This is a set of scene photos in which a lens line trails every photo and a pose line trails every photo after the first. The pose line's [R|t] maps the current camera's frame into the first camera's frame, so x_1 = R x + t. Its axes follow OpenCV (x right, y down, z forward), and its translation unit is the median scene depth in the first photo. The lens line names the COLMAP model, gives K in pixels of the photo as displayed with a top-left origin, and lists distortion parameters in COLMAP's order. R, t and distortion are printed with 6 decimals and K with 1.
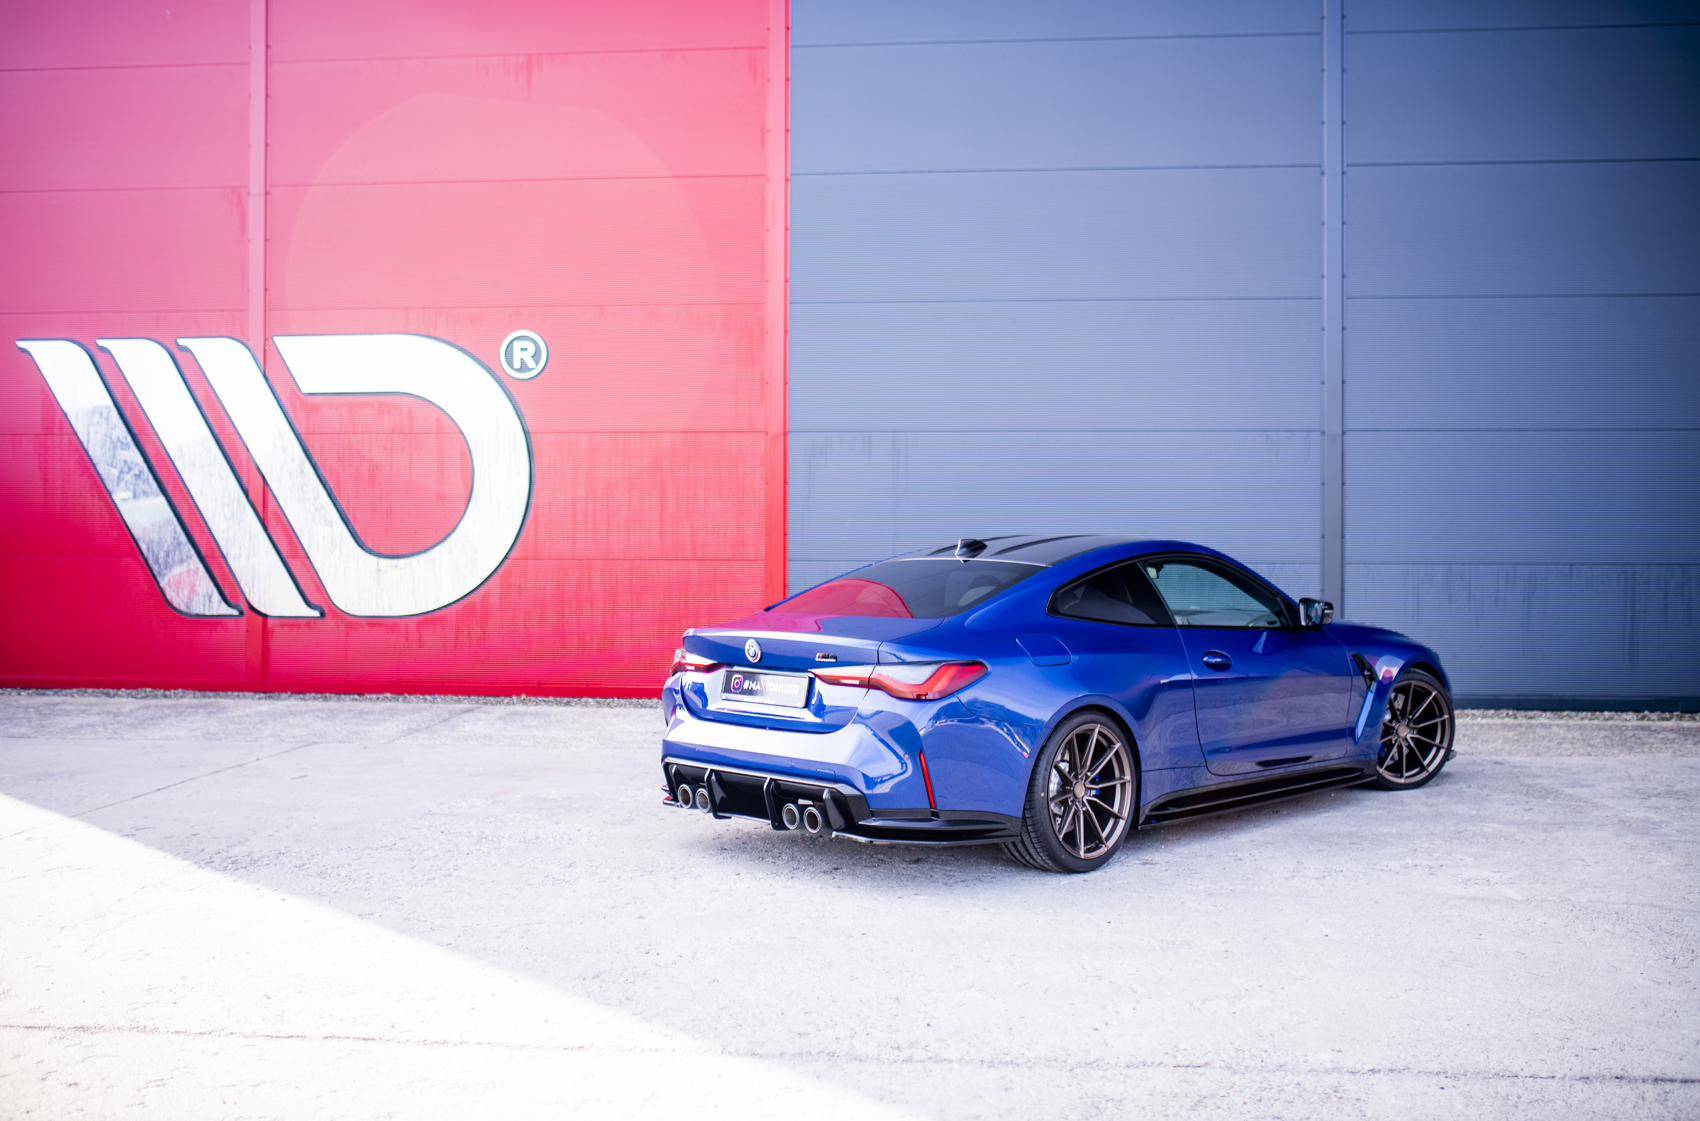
lens RADIAL K [[1648.4, 0, 850.0], [0, 1648.4, 560.5], [0, 0, 1]] dist [-0.027759, 0.020760]
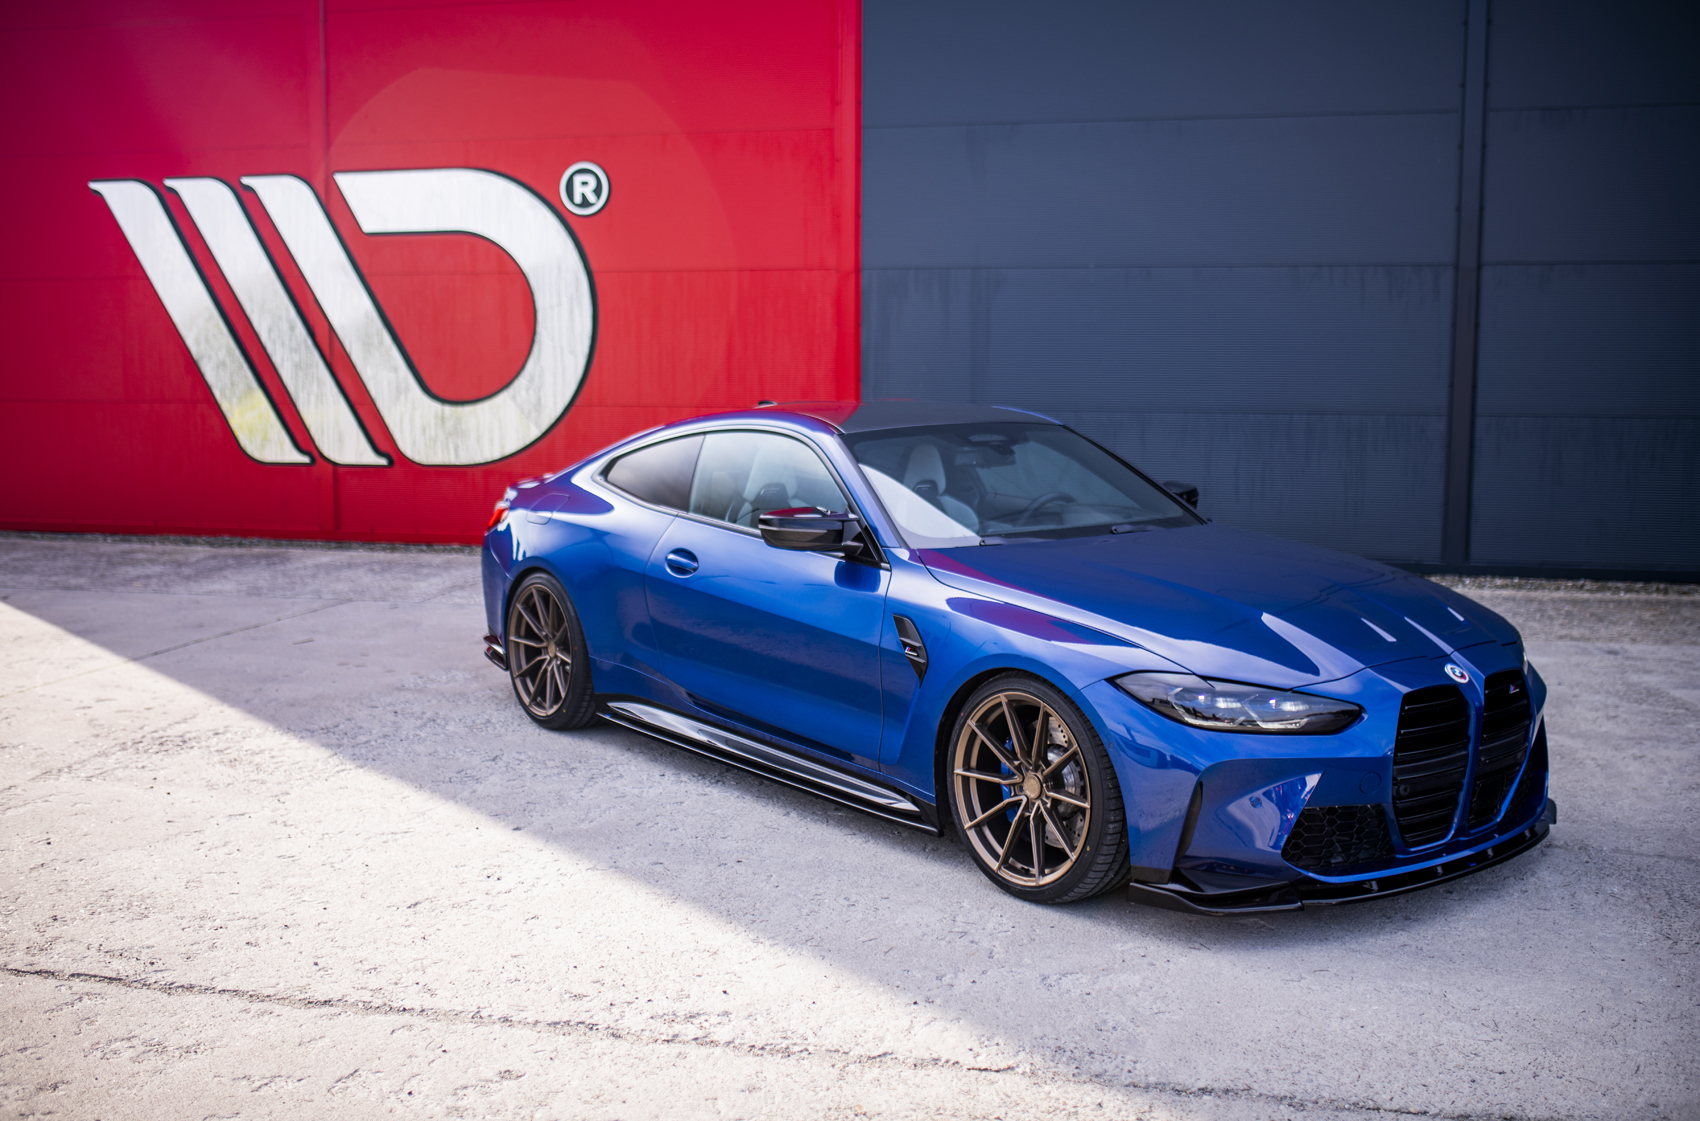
lens RADIAL K [[1663.6, 0, 850.0], [0, 1663.6, 560.5], [0, 0, 1]] dist [-0.020226, 0.000153]
pose [[0.990872, 0.015117, -0.133953, 0.083064], [-0.000966, 0.994463, 0.105080, -0.013494], [0.134800, -0.103991, 0.985401, 0.060814]]
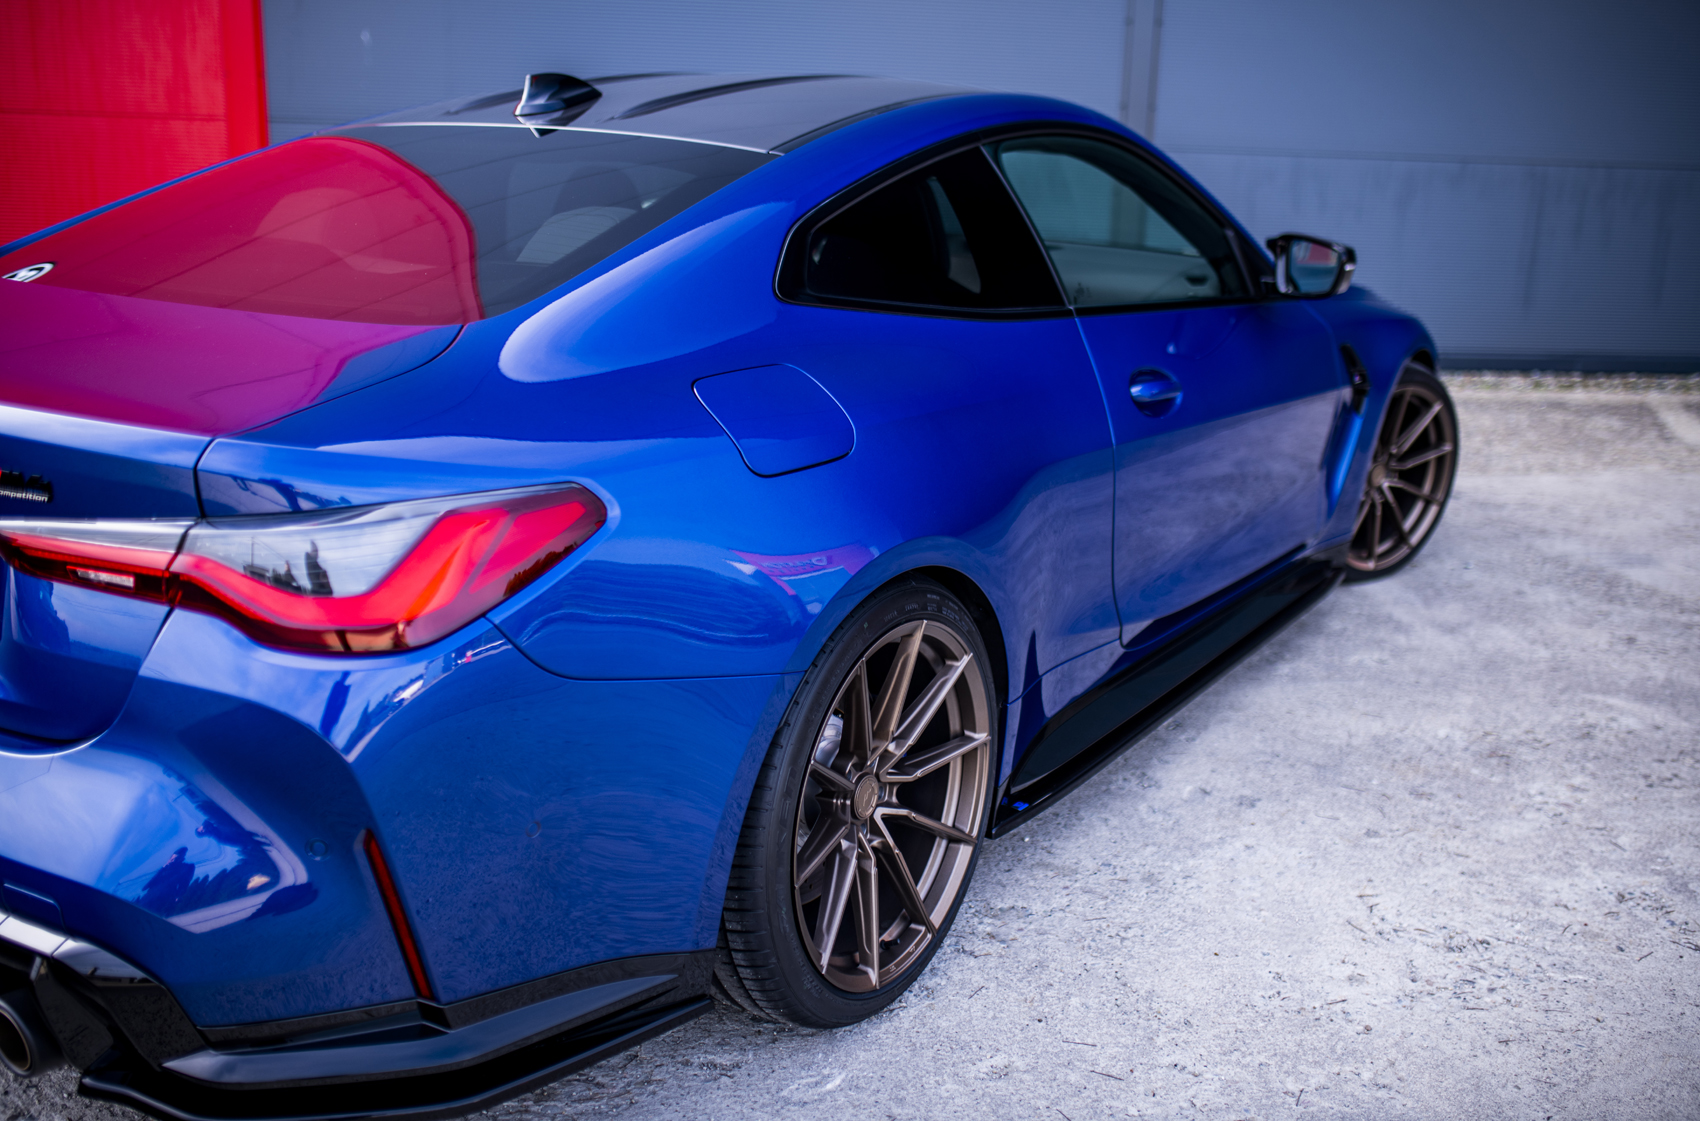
lens RADIAL K [[1648.4, 0, 850.0], [0, 1648.4, 560.5], [0, 0, 1]] dist [-0.027759, 0.020760]
pose [[0.974102, -0.032061, 0.223823, 0.032985], [-0.025868, 0.967594, 0.251183, -0.000655], [-0.224623, -0.250468, 0.941706, 0.391424]]
